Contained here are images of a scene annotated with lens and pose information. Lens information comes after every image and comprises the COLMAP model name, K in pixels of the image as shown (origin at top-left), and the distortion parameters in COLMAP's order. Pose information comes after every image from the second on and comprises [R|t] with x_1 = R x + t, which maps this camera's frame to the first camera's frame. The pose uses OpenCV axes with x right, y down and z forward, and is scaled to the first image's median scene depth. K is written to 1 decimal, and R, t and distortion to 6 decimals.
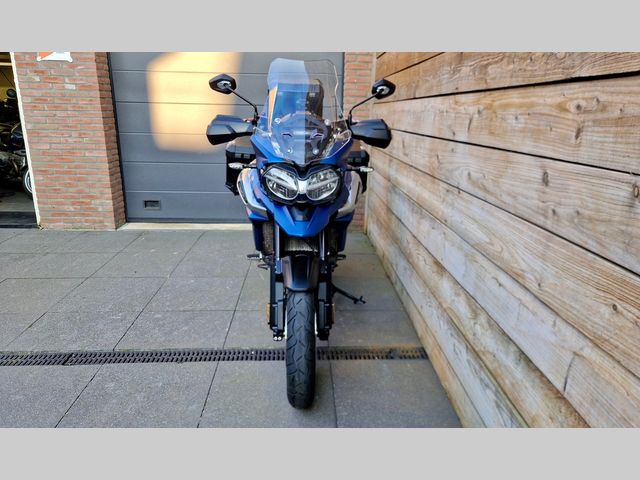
lens RADIAL K [[439.4, 0, 323.9], [0, 439.4, 241.3], [0, 0, 1]] dist [0.055410, -0.054224]
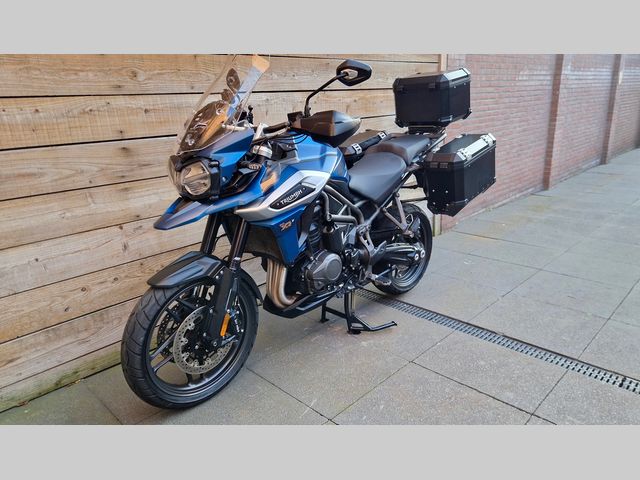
lens RADIAL K [[439.4, 0, 324.2], [0, 439.4, 239.0], [0, 0, 1]] dist [0.055410, -0.054224]
pose [[-0.679259, -0.210022, 0.703205, -0.870232], [0.235197, 0.845344, 0.479662, -0.629293], [-0.695190, 0.491206, -0.524811, 2.048452]]
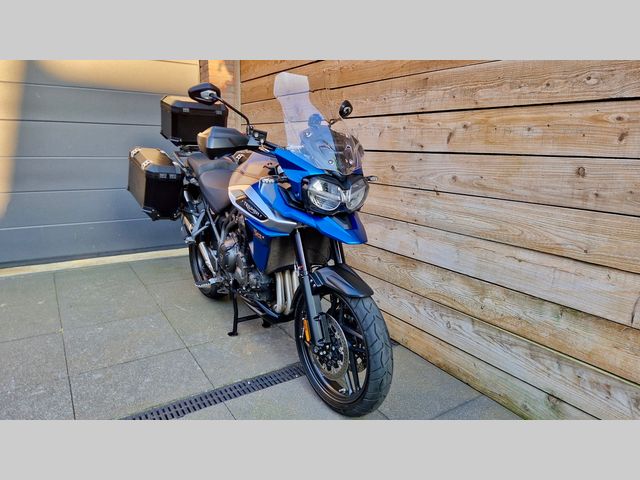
lens RADIAL K [[421.8, 0, 310.7], [0, 421.8, 237.2], [0, 0, 1]] dist [0.043858, -0.020905]
pose [[0.869406, -0.107930, 0.482165, -0.542526], [0.134136, 0.990759, -0.020089, -0.018217], [-0.475542, 0.082141, 0.875850, 0.168566]]
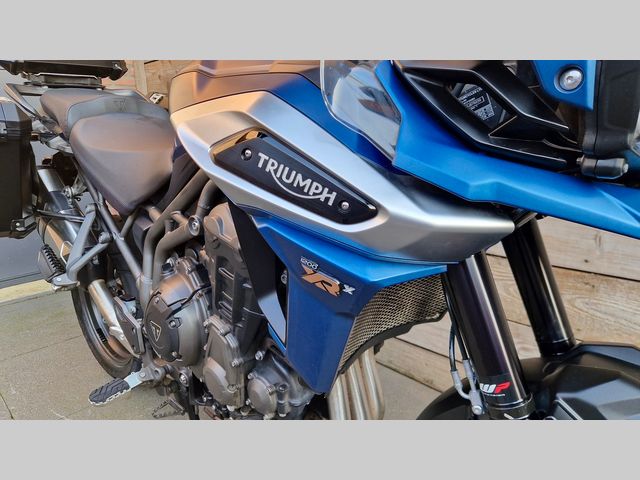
lens RADIAL K [[439.4, 0, 314.7], [0, 439.4, 240.9], [0, 0, 1]] dist [0.055410, -0.054224]
pose [[0.741083, -0.206689, 0.638808, -0.345784], [0.227526, 0.972452, 0.050687, -0.095219], [-0.631686, 0.107783, 0.767695, 0.867459]]
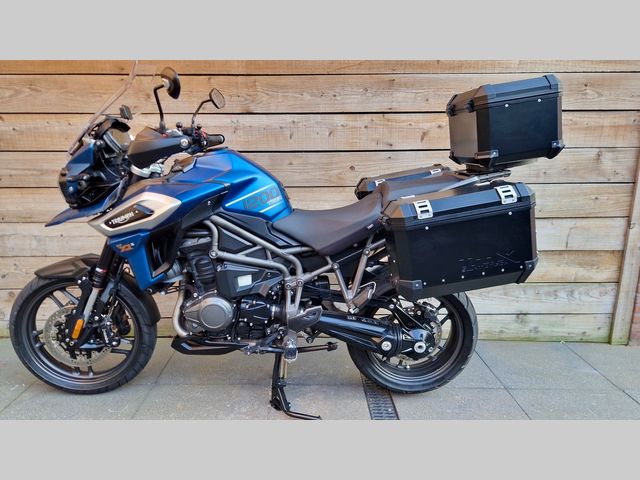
lens RADIAL K [[439.4, 0, 312.3], [0, 439.4, 245.2], [0, 0, 1]] dist [0.055410, -0.054224]
pose [[0.041857, -0.252581, 0.966670, -0.991065], [0.285907, 0.930087, 0.230643, -0.331370], [-0.957343, 0.266723, 0.111146, 1.157216]]
